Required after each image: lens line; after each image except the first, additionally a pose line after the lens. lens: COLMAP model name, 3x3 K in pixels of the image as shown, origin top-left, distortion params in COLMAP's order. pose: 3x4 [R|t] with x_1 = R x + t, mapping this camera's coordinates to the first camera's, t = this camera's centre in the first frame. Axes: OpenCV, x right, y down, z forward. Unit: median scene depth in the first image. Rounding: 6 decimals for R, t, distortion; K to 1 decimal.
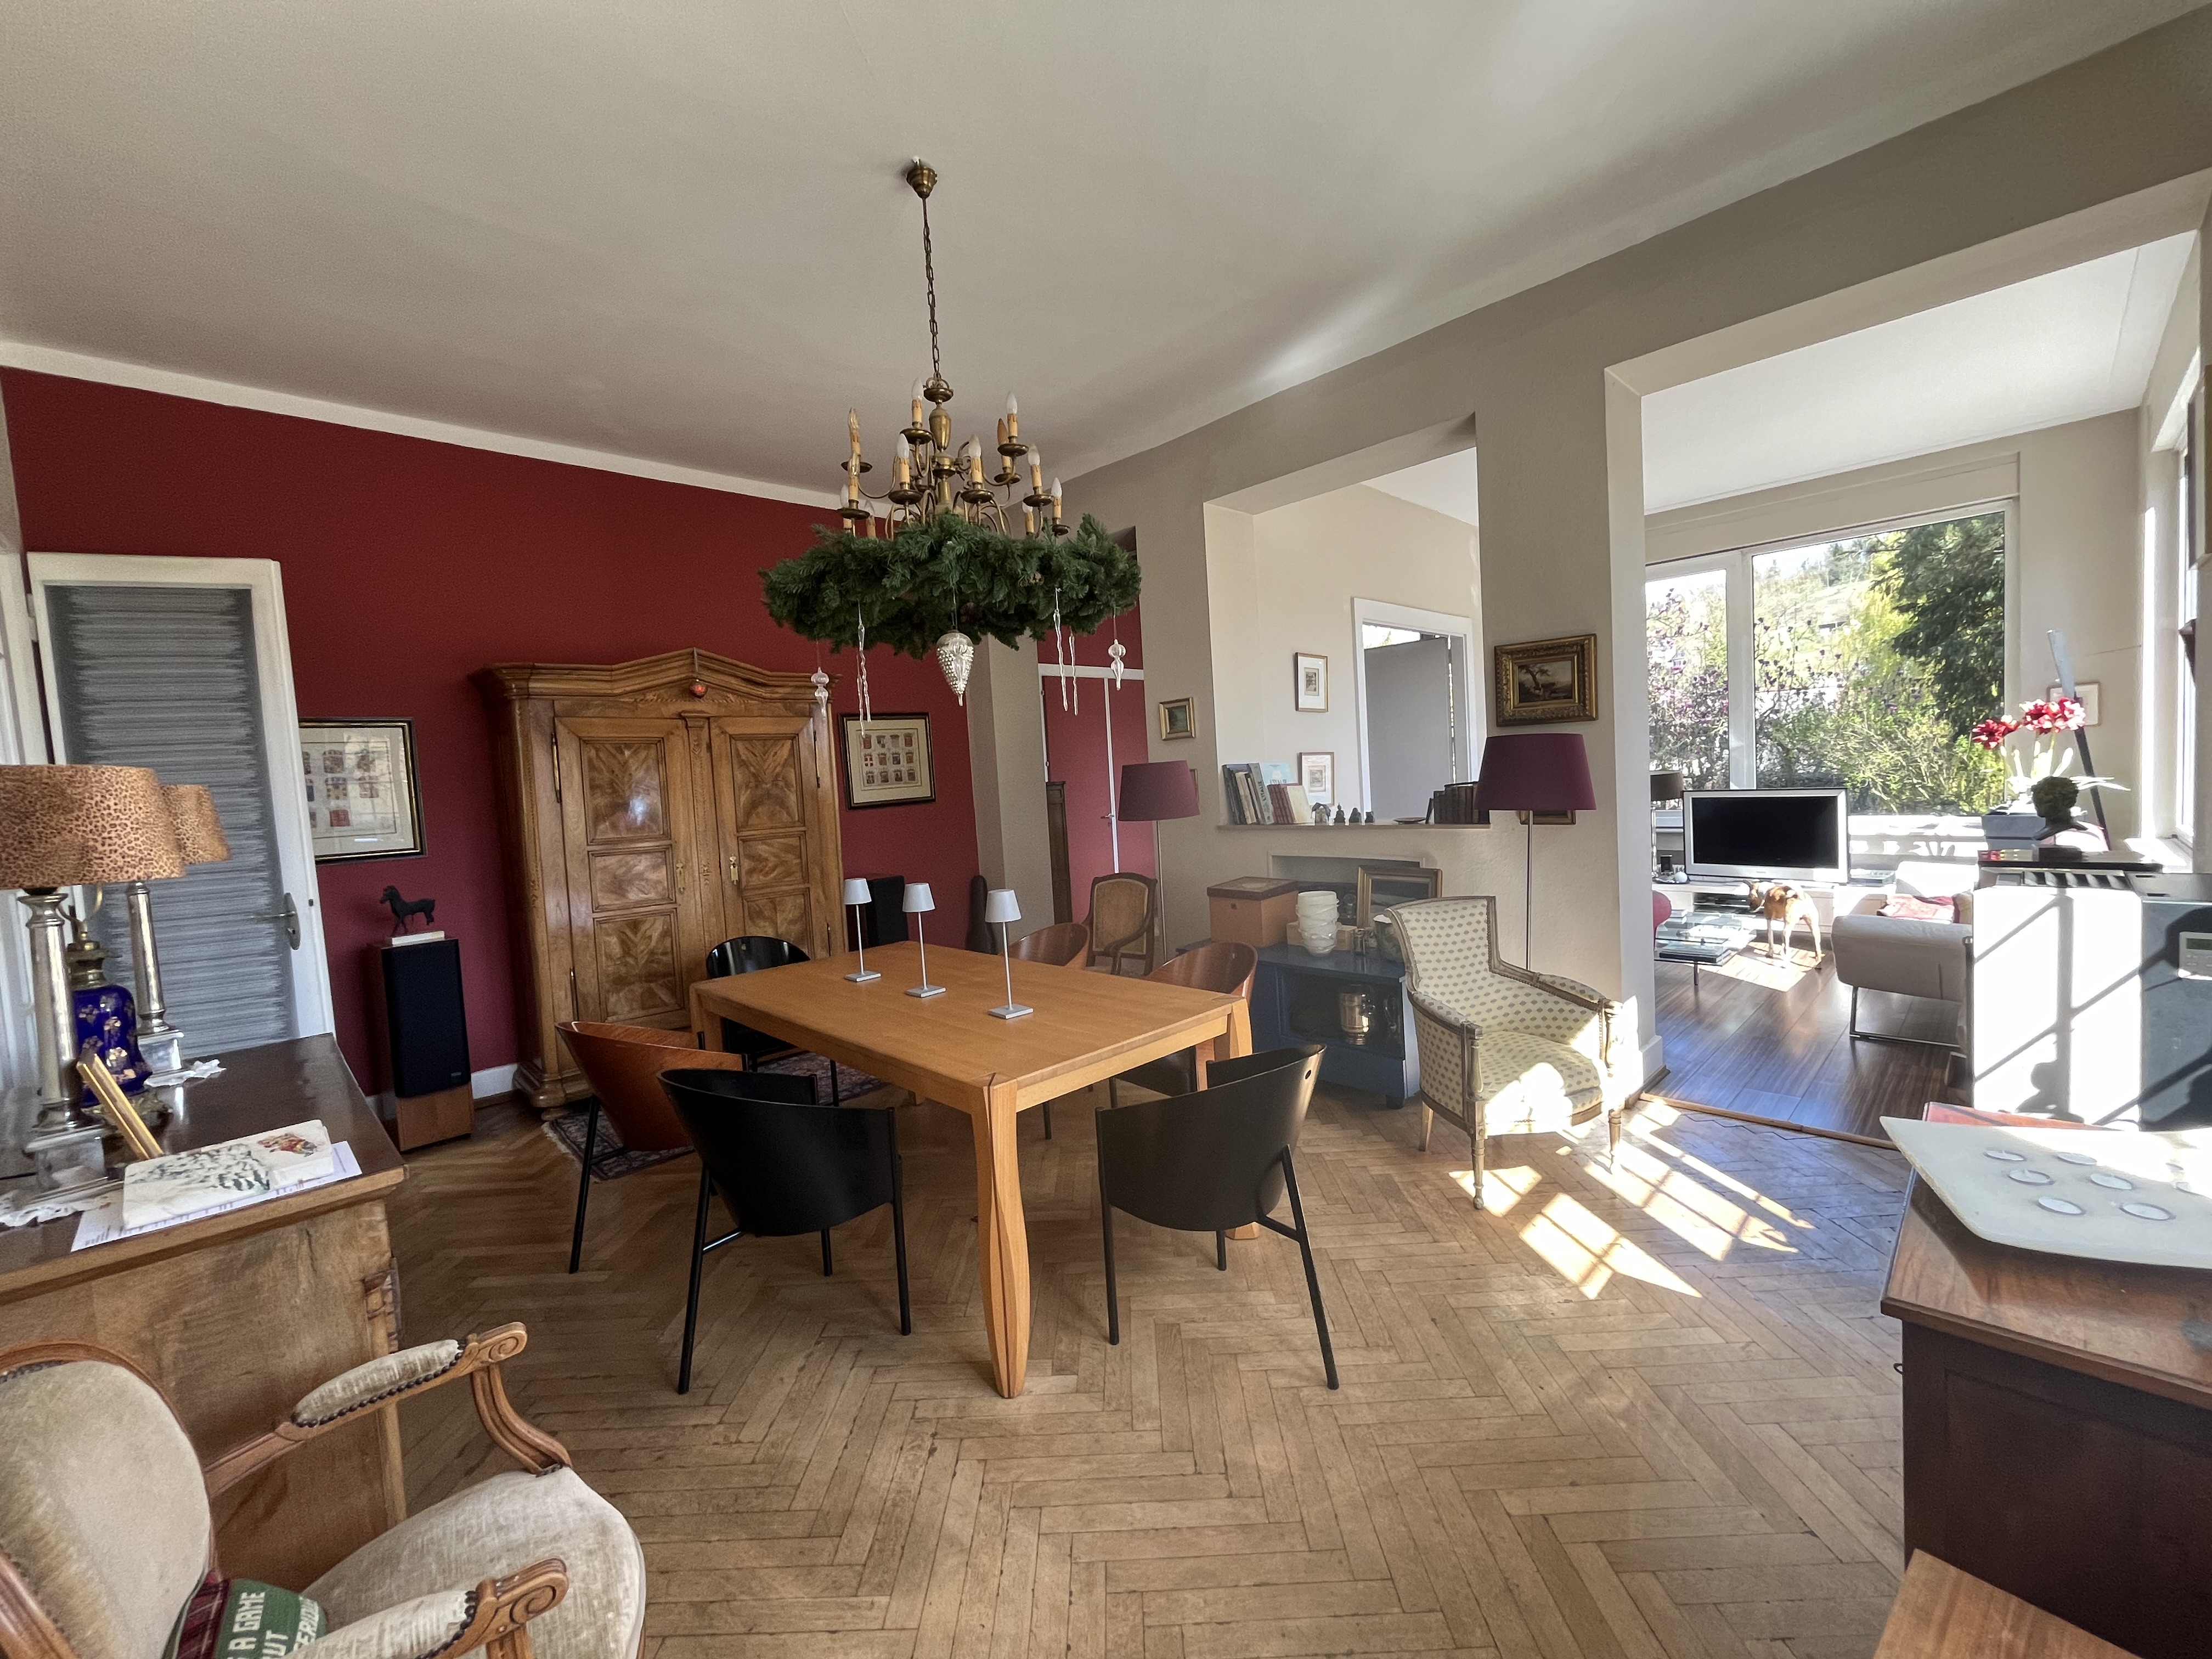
lens RADIAL K [[890.3, 0, 1105.9], [0, 890.3, 831.6], [0, 0, 1]] dist [-0.000811, -0.001051]
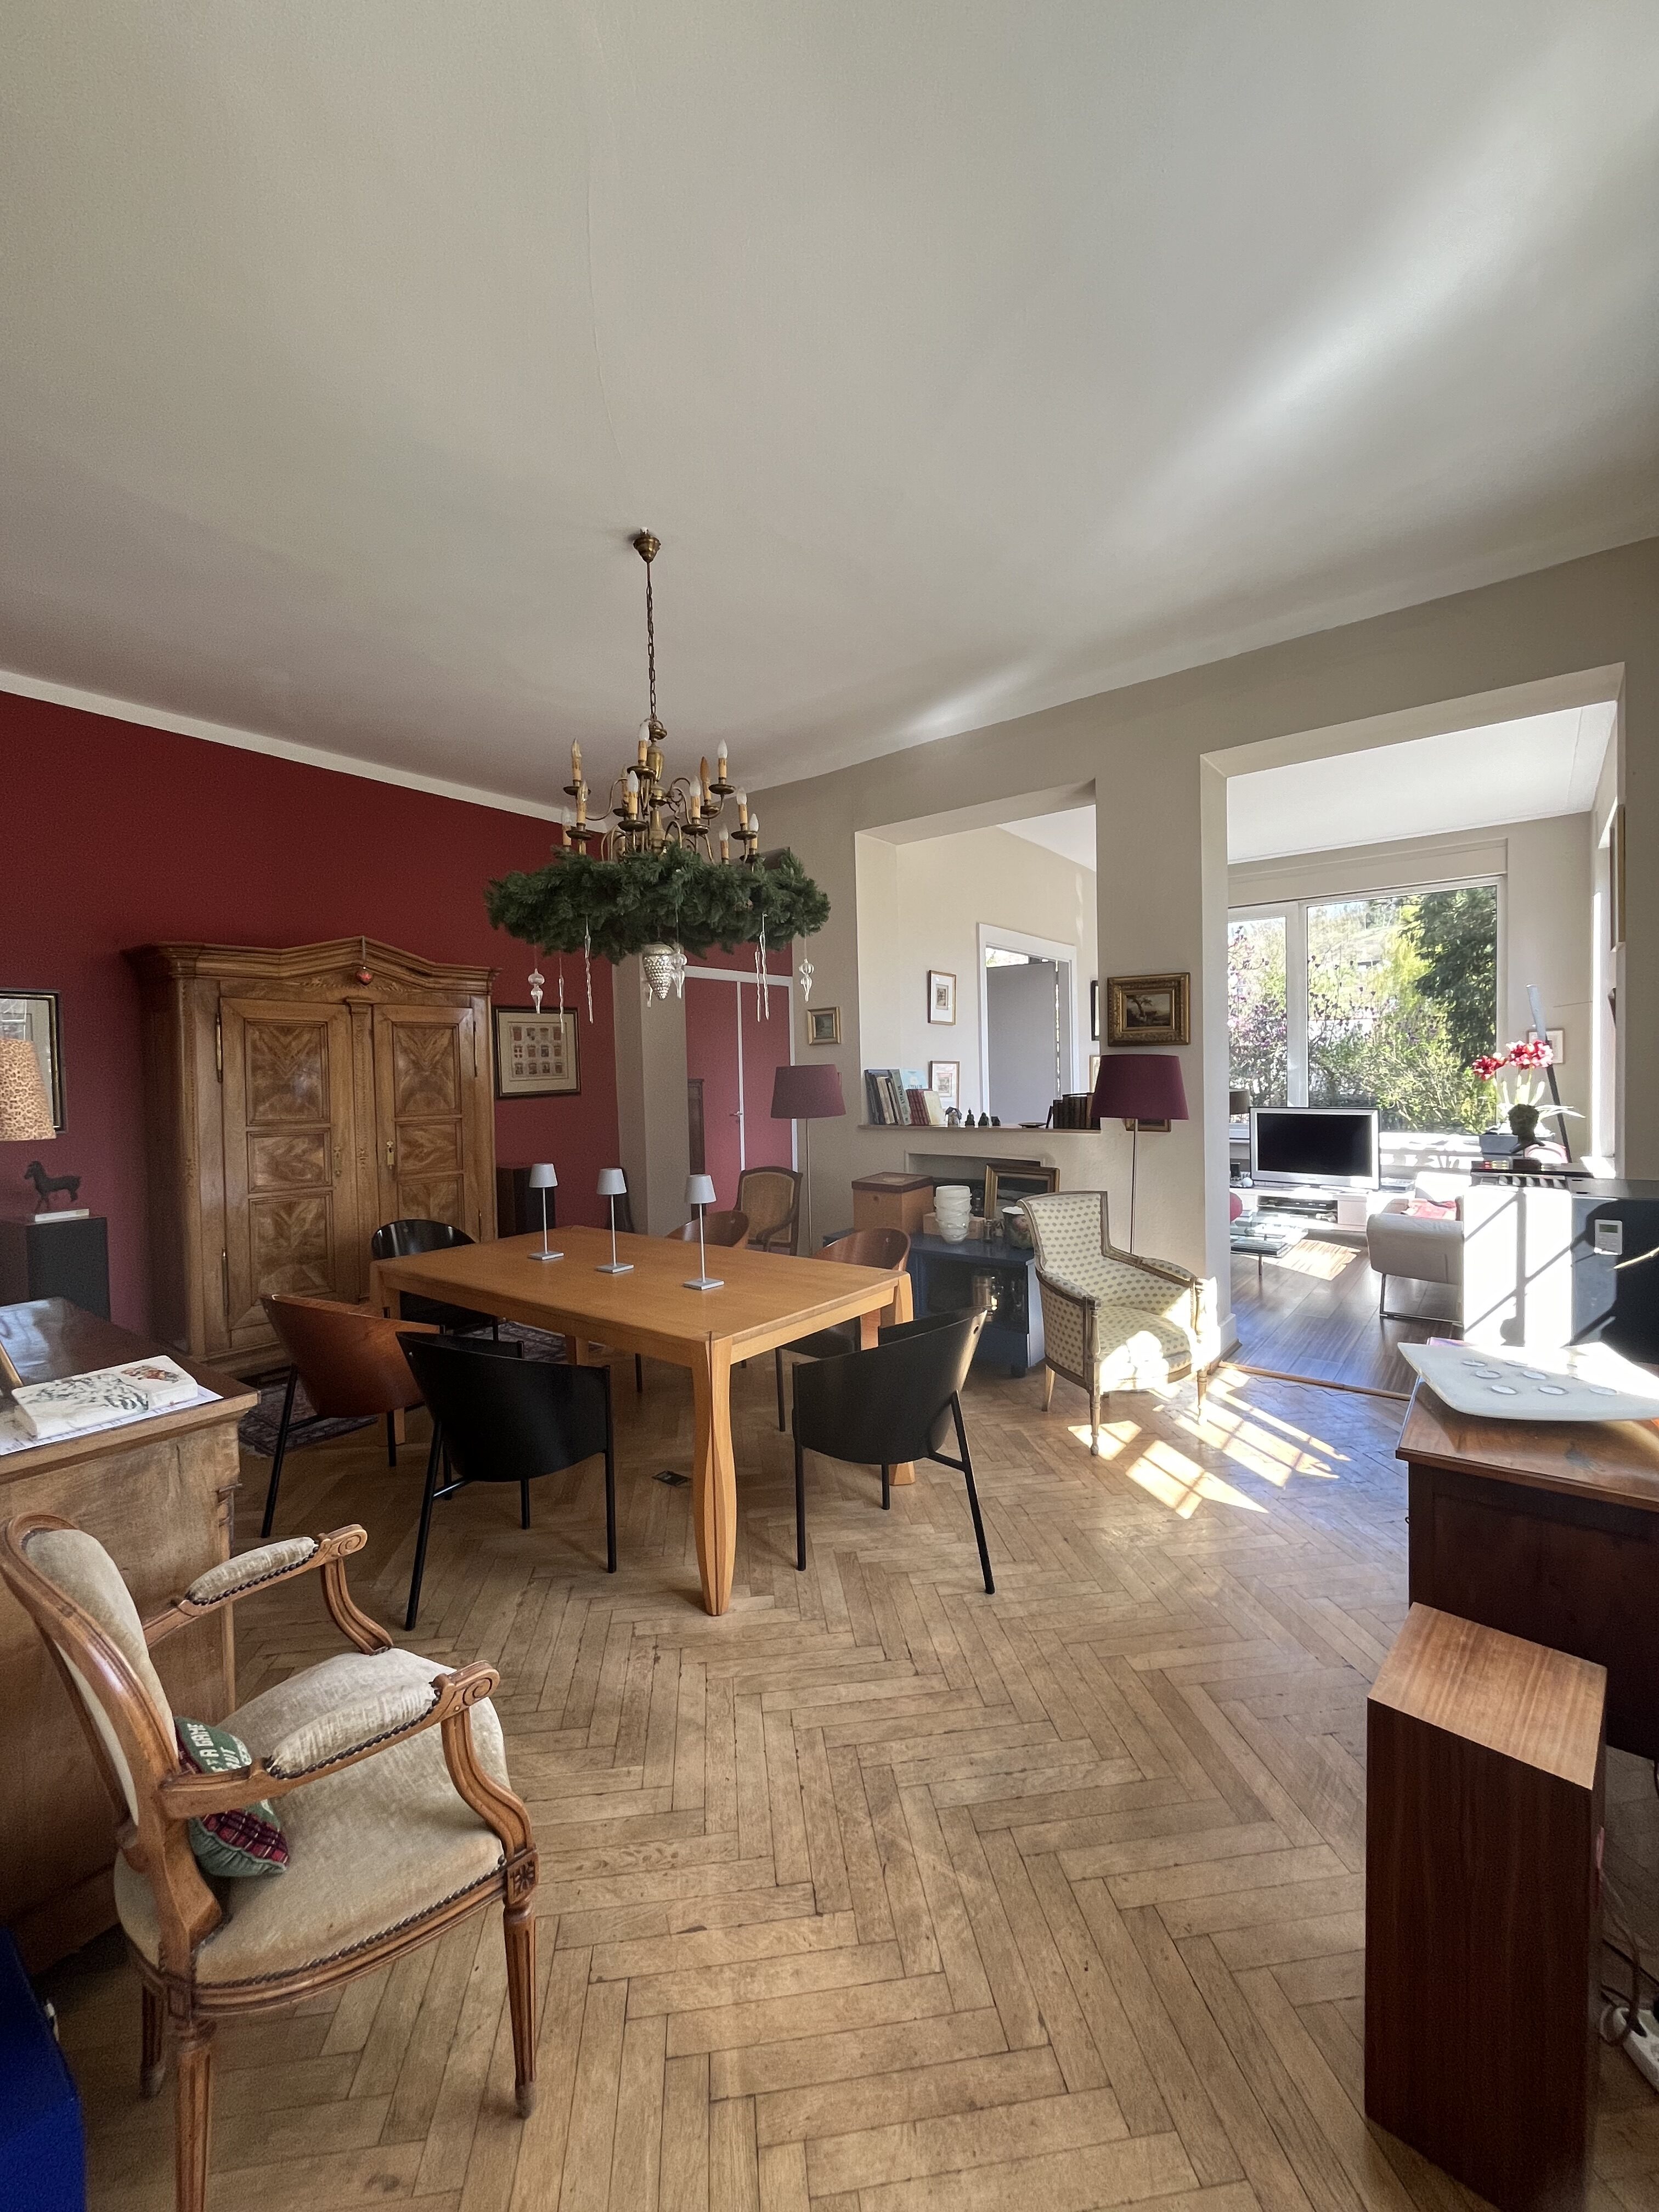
lens RADIAL K [[890.3, 0, 837.2], [0, 890.3, 1101.2], [0, 0, 1]] dist [-0.000811, -0.001051]
pose [[0.988686, 0.032436, 0.146451, -0.092504], [-0.027358, 0.998957, -0.036560, 0.007610], [-0.147484, 0.032140, 0.988542, -0.113536]]
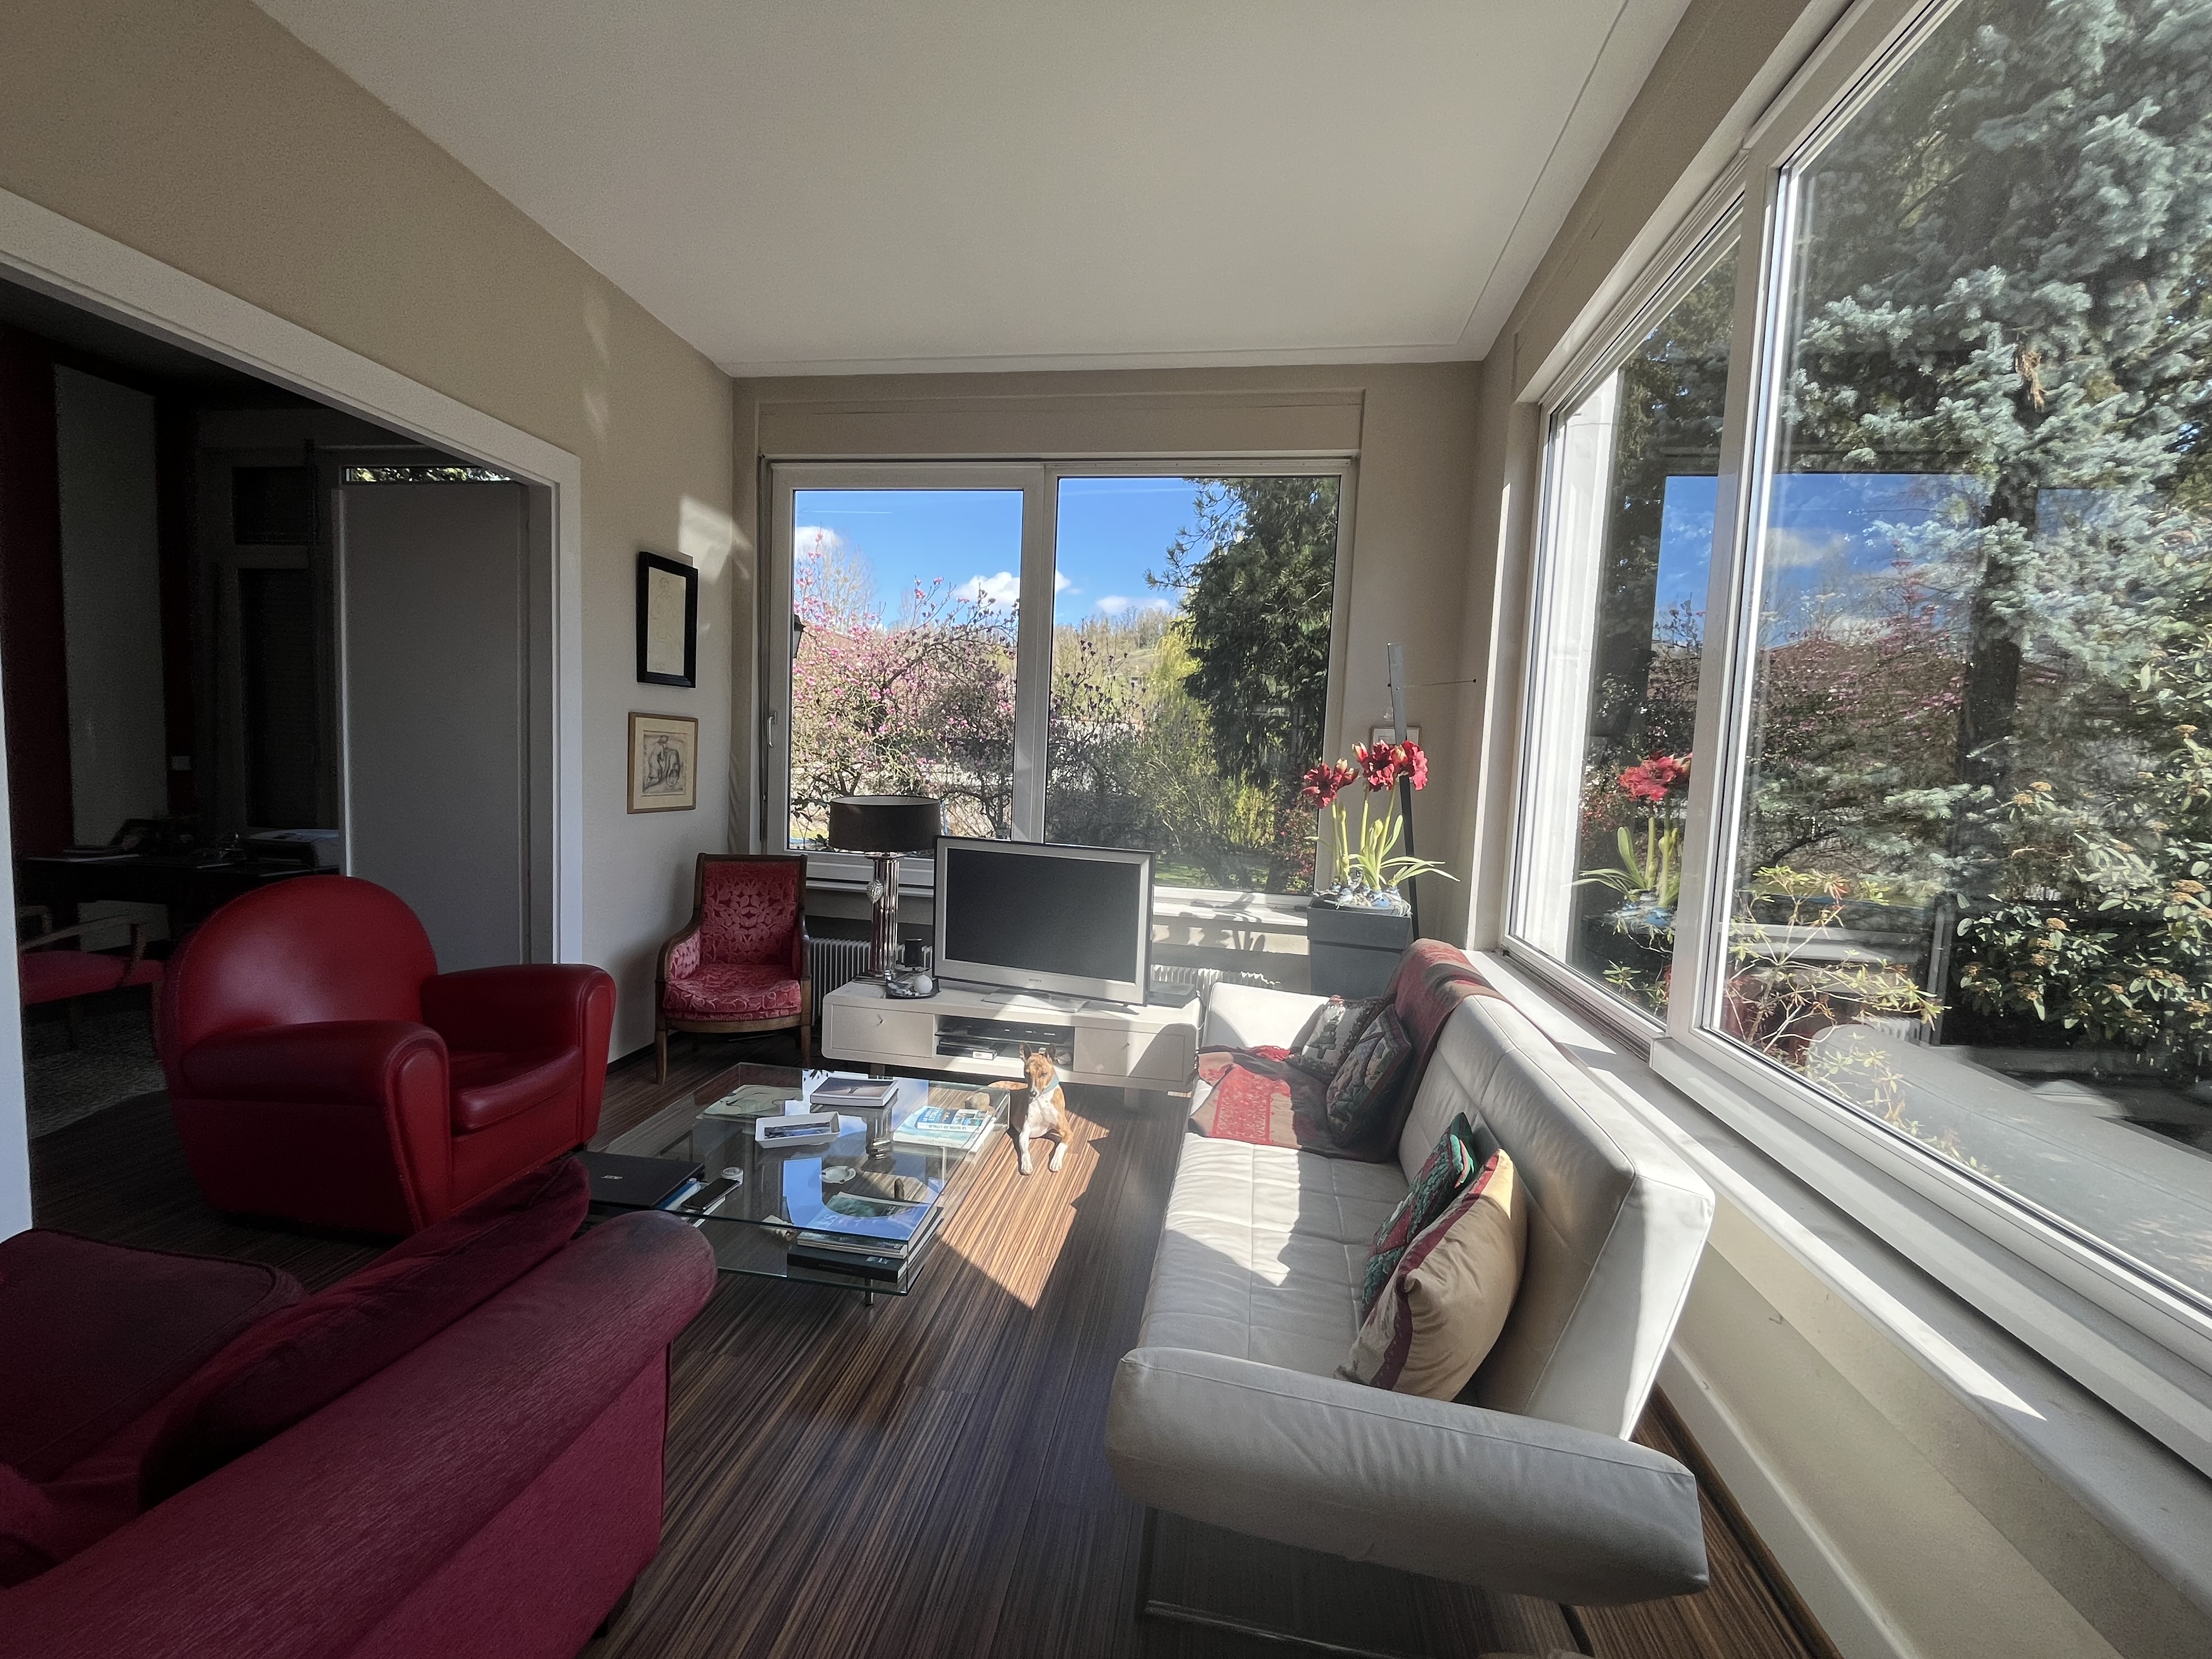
lens RADIAL K [[890.3, 0, 1101.3], [0, 890.3, 831.2], [0, 0, 1]] dist [-0.000811, -0.001051]
pose [[0.793614, 0.048721, 0.606468, 0.756791], [-0.056317, 0.998392, -0.006512, -0.101193], [-0.605810, -0.028986, 0.795081, 0.935952]]
